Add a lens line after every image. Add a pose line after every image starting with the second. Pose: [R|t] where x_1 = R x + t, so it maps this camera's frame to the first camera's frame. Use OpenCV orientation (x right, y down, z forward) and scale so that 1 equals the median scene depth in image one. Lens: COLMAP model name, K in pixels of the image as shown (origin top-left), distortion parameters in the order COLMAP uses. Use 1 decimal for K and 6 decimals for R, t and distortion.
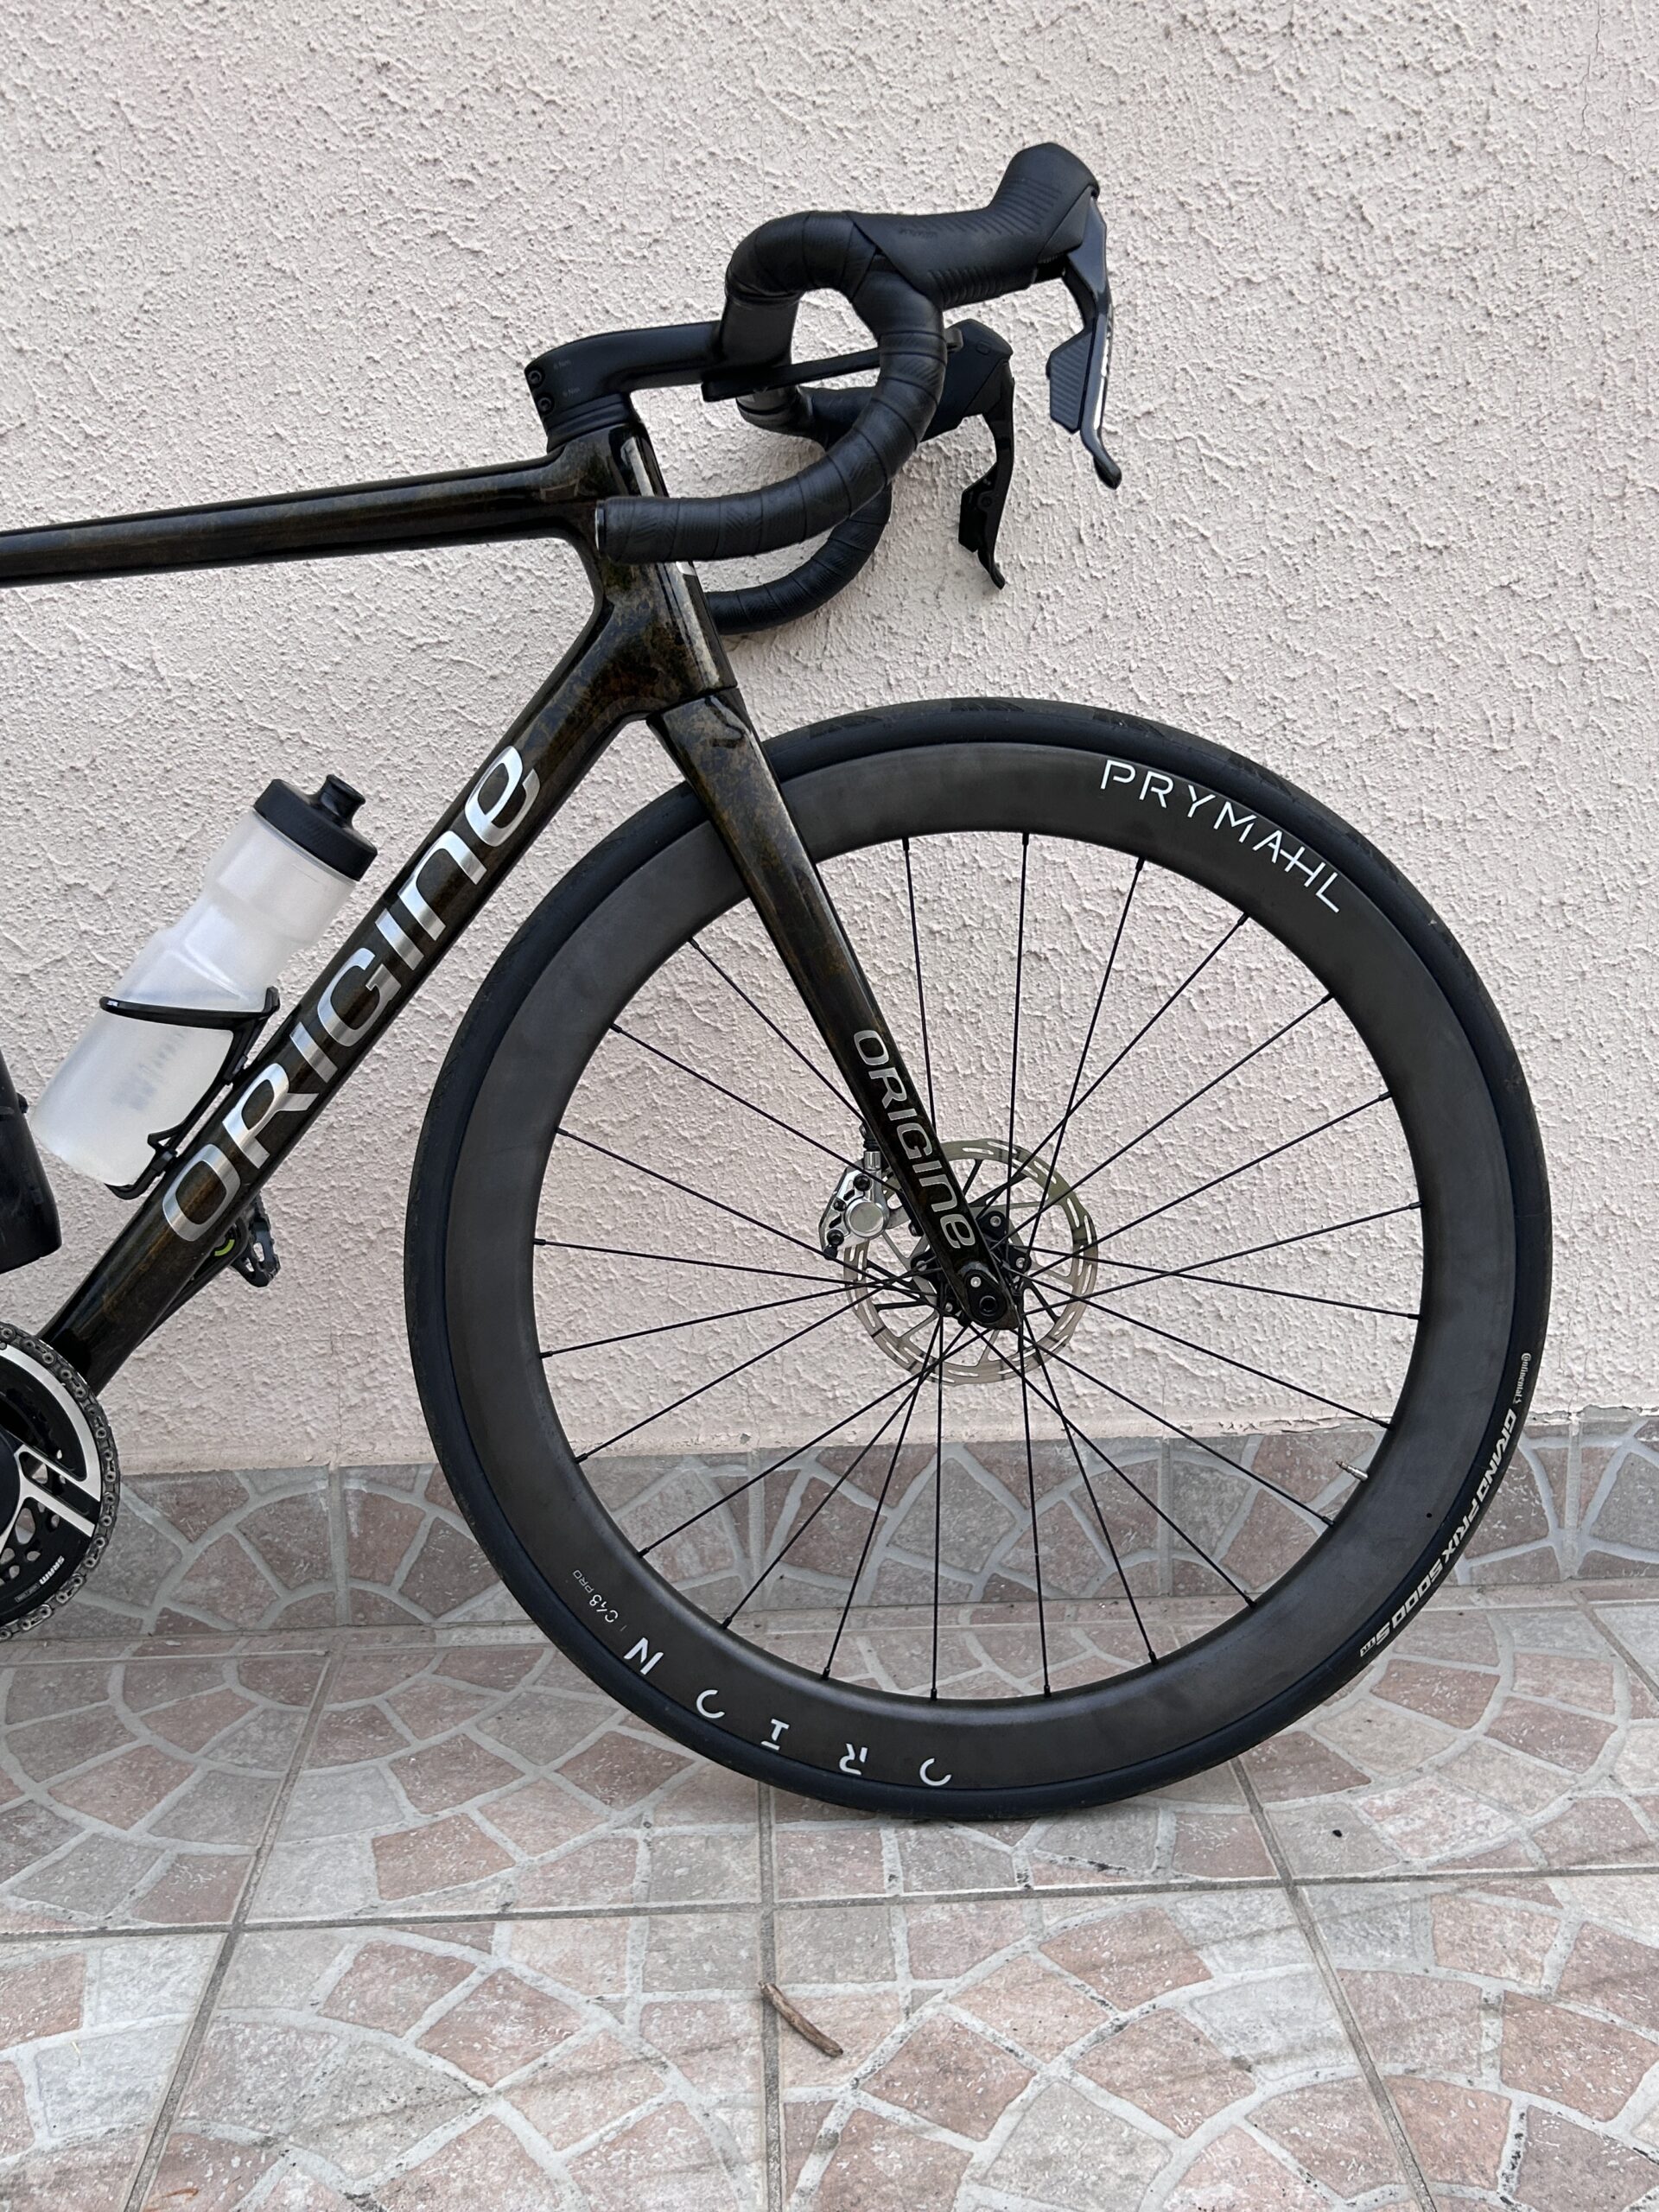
lens RADIAL K [[2183.5, 0, 829.9], [0, 2183.5, 1043.1], [0, 0, 1]] dist [0.024894, -0.013652]
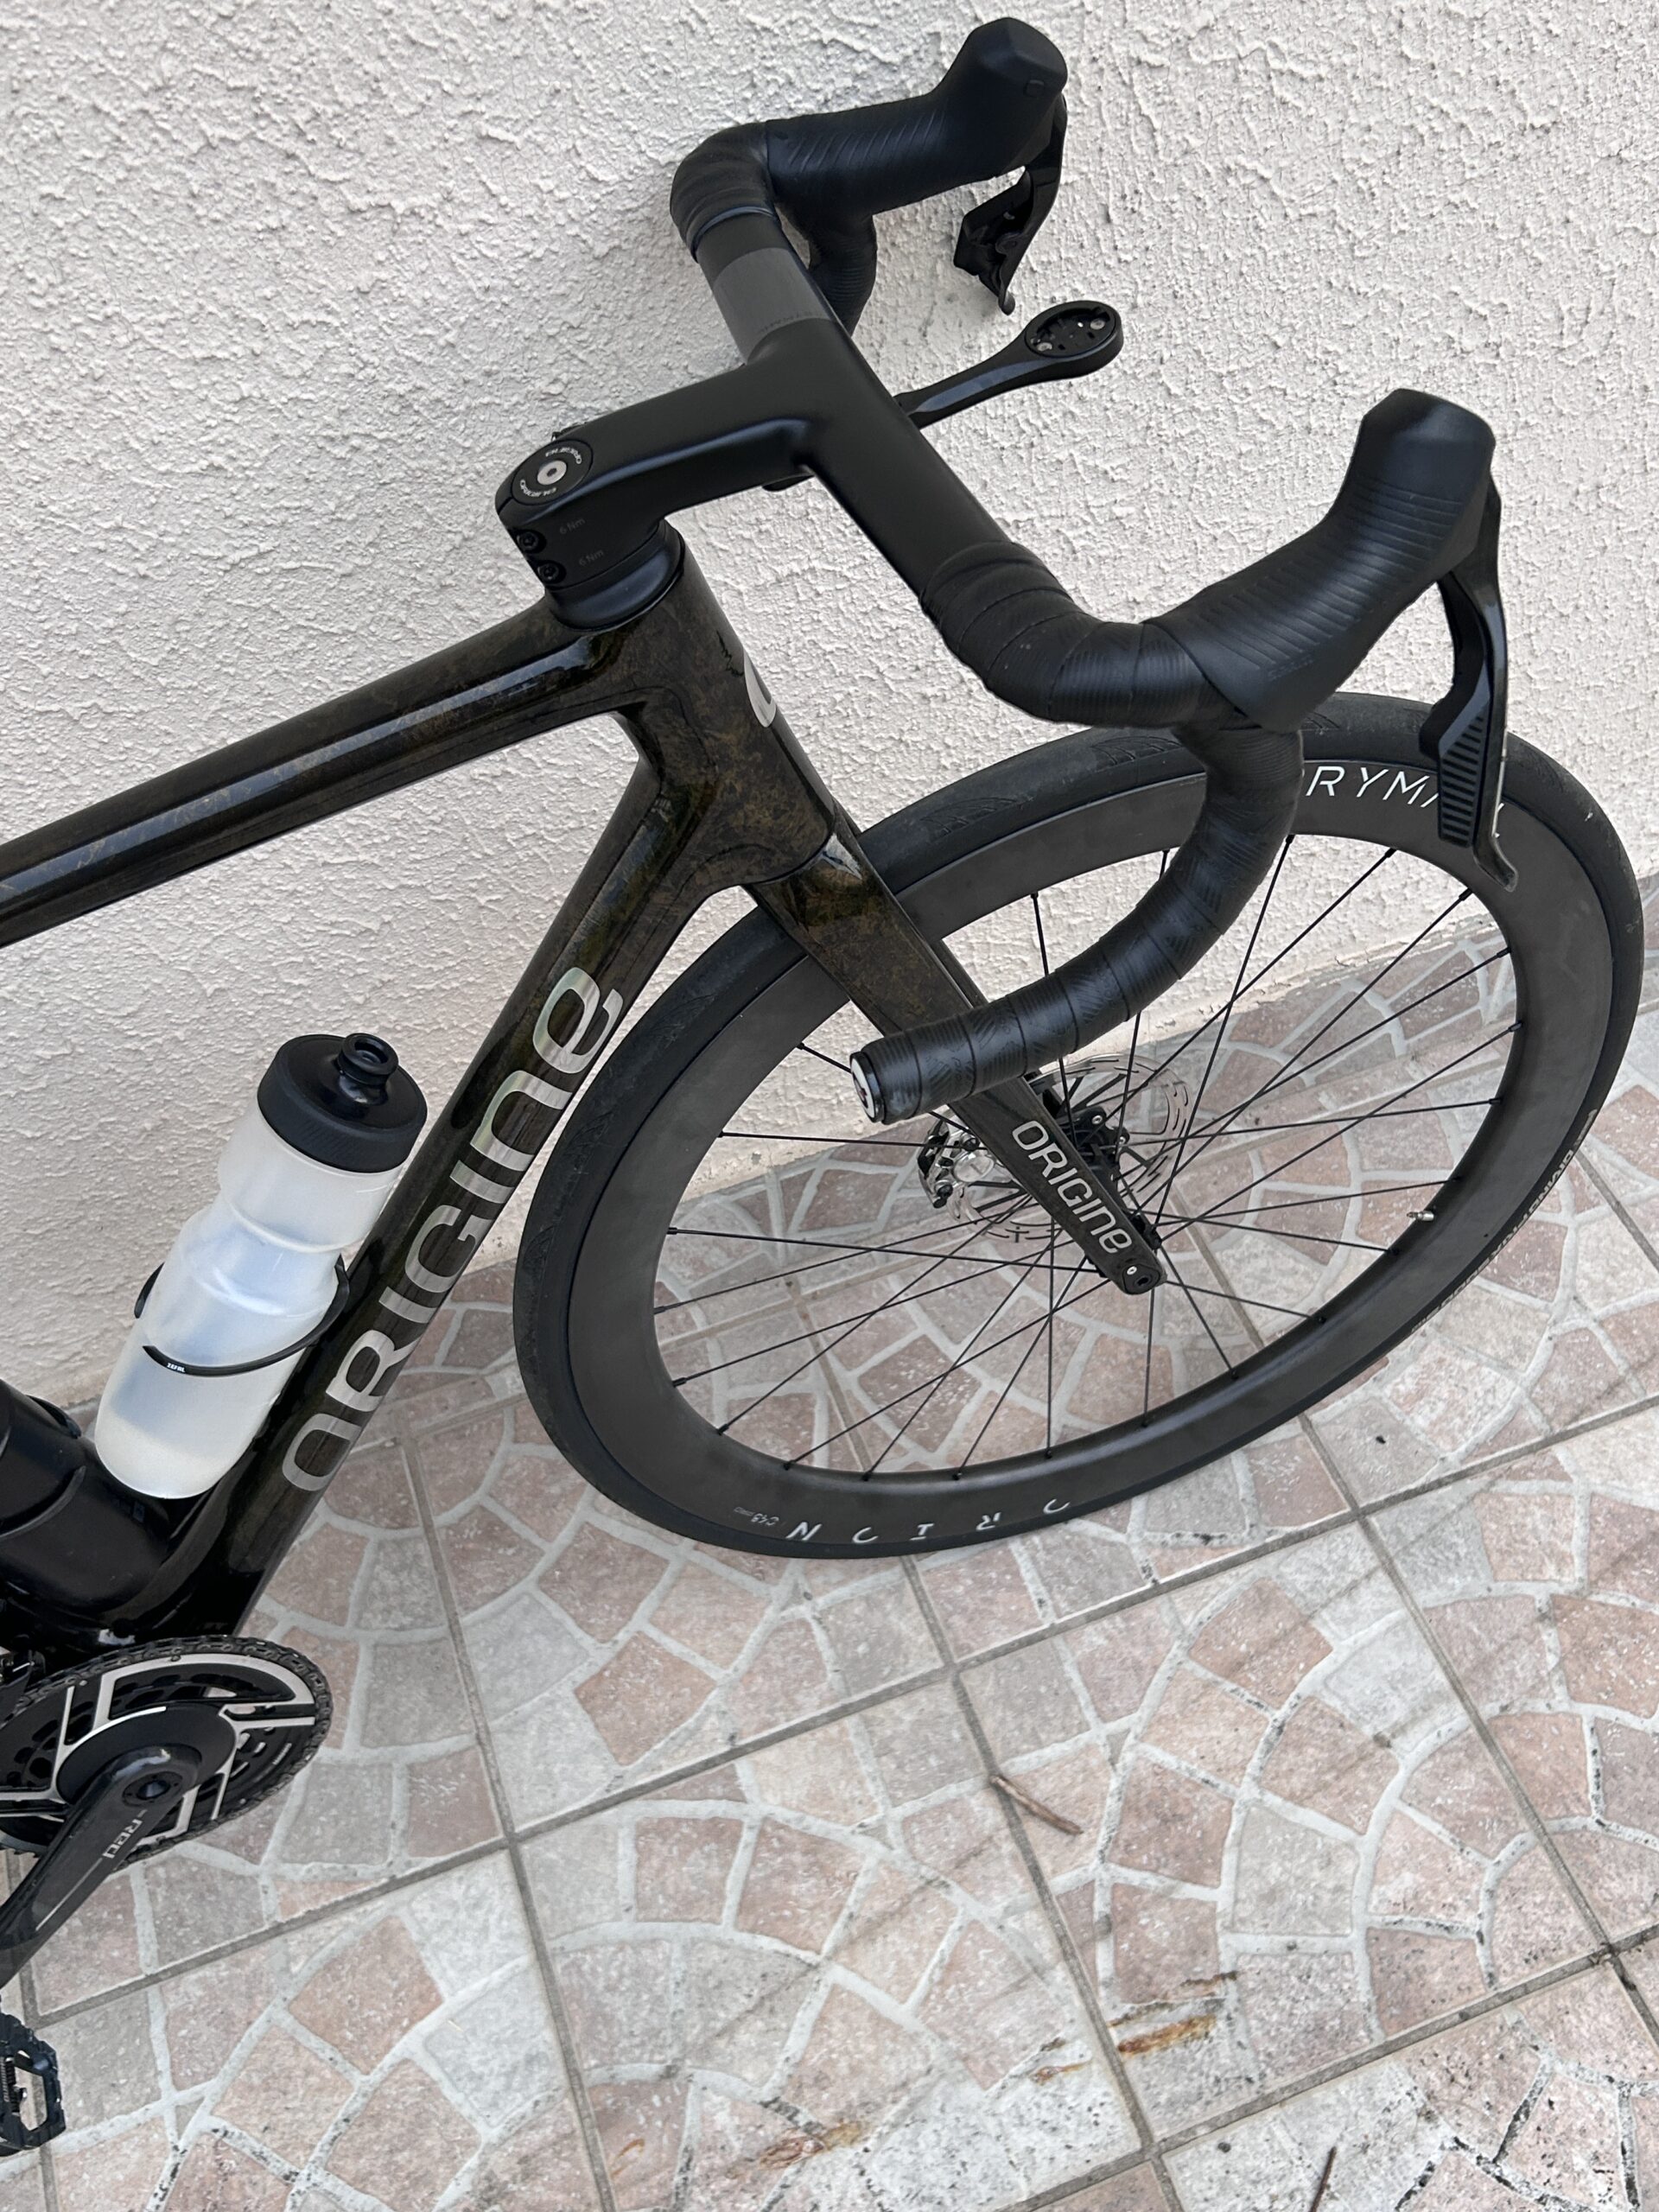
lens RADIAL K [[2183.5, 0, 829.9], [0, 2183.5, 1043.1], [0, 0, 1]] dist [0.024894, -0.013652]
pose [[0.946829, -0.267211, 0.179202, -0.204612], [0.075276, 0.725506, 0.684086, -0.629585], [-0.312808, -0.634223, 0.707045, 0.410429]]
